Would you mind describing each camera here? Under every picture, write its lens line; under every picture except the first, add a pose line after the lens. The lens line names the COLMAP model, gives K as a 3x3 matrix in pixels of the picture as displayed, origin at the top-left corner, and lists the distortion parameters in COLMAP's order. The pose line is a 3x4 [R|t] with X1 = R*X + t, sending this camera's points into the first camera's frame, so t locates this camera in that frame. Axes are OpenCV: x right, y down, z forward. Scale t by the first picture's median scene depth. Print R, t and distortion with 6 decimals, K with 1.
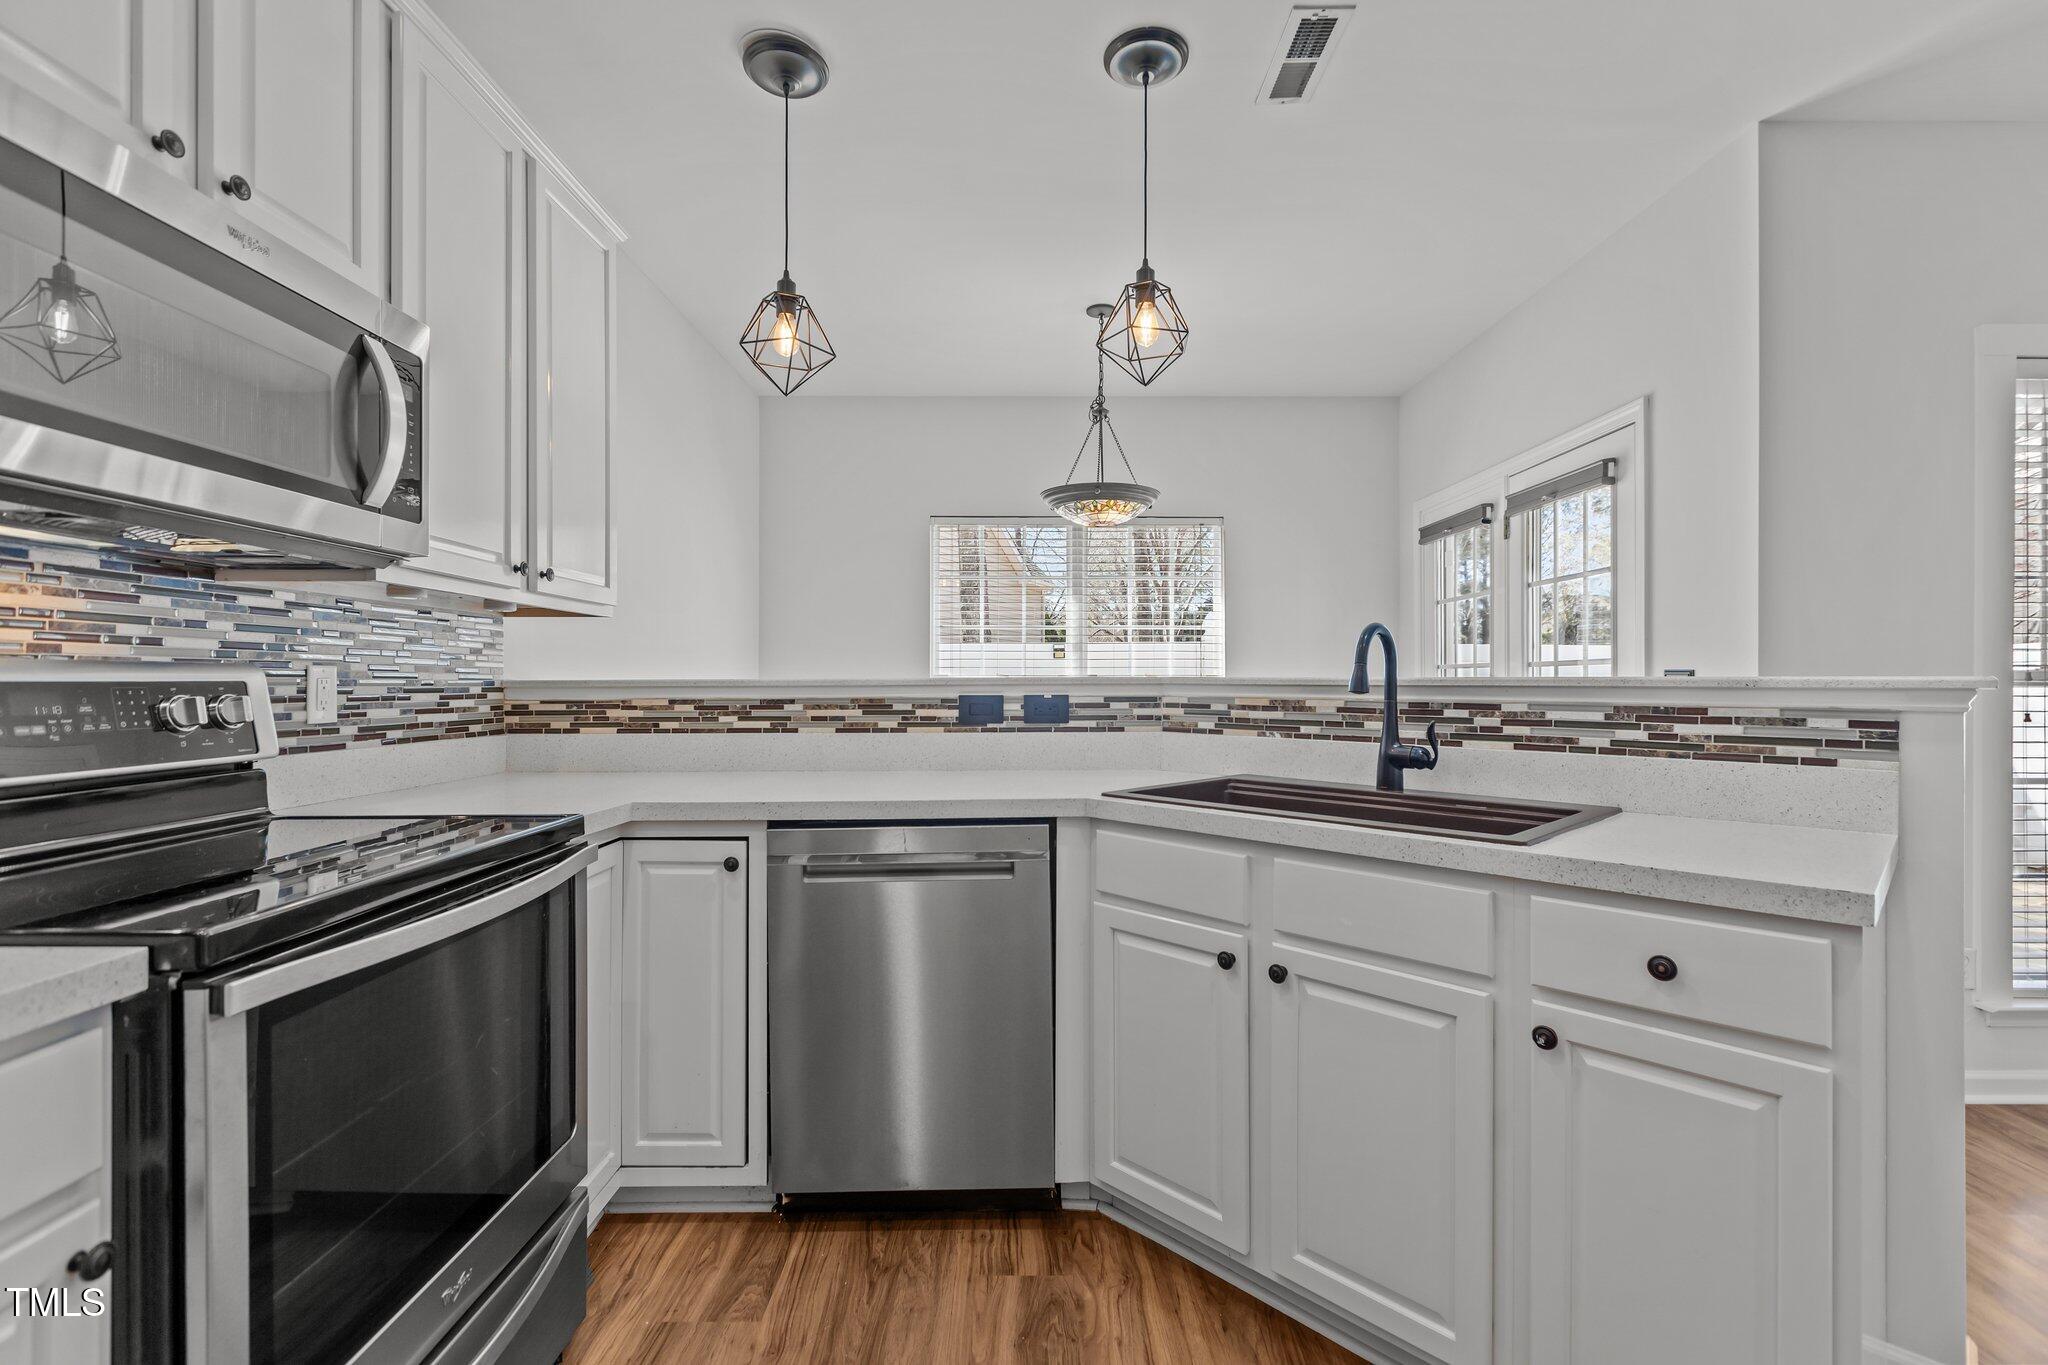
lens RADIAL K [[913.5, 0, 1063.9], [0, 913.5, 682.3], [0, 0, 1]] dist [0.002456, 0.000534]
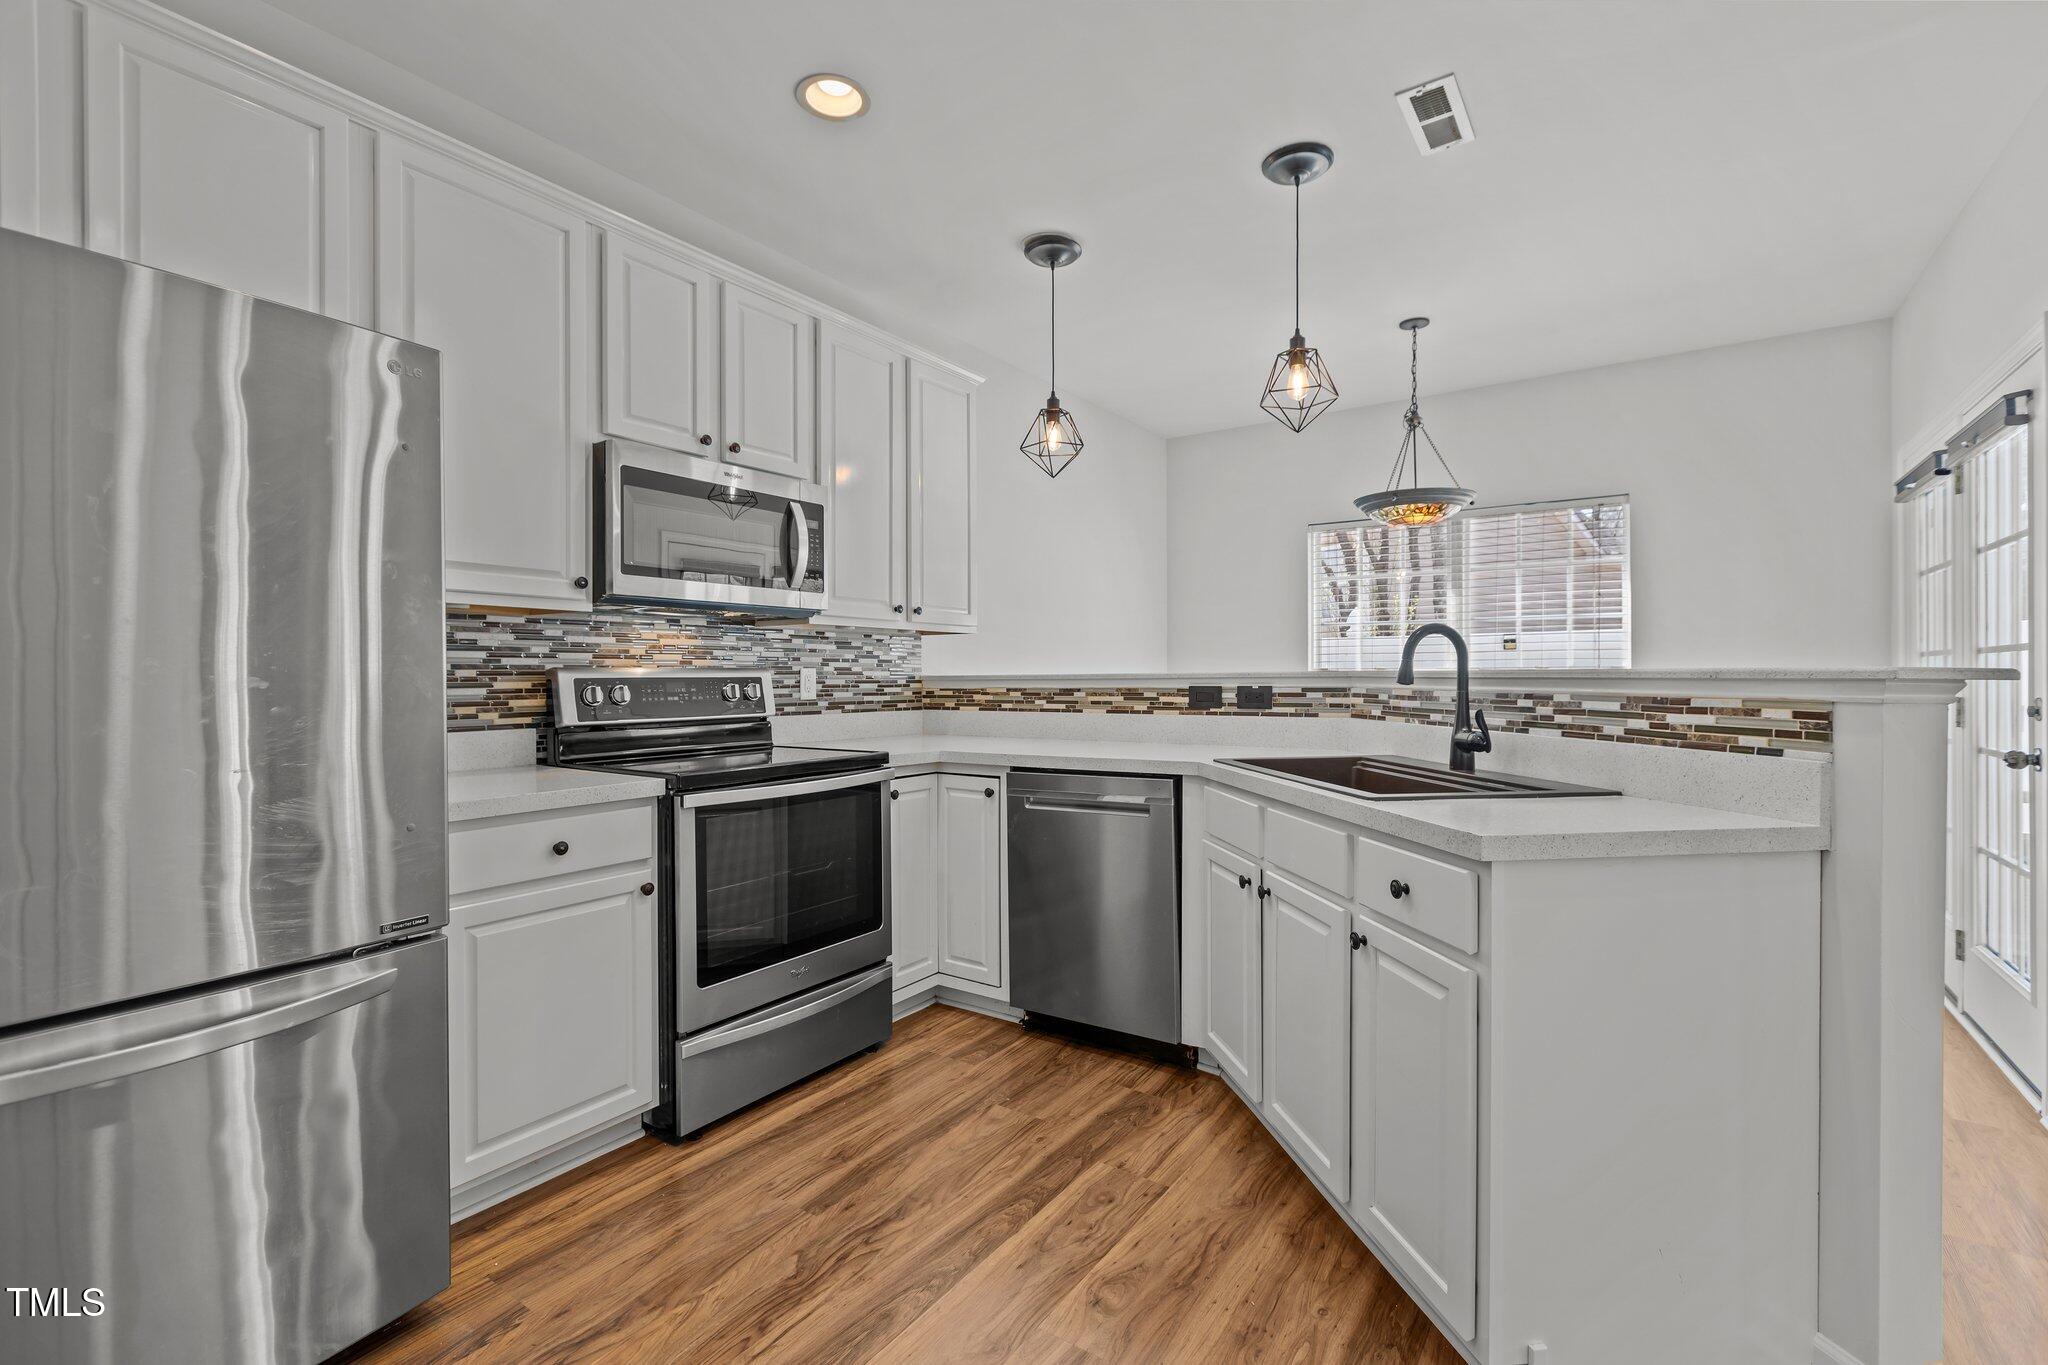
lens RADIAL K [[913.5, 0, 1050.1], [0, 913.5, 680.6], [0, 0, 1]] dist [0.002456, 0.000534]
pose [[0.825203, -0.000586, -0.564836, 0.666107], [0.003582, 0.999985, 0.004197, 0.000686], [0.564825, -0.005487, 0.825192, -0.257966]]
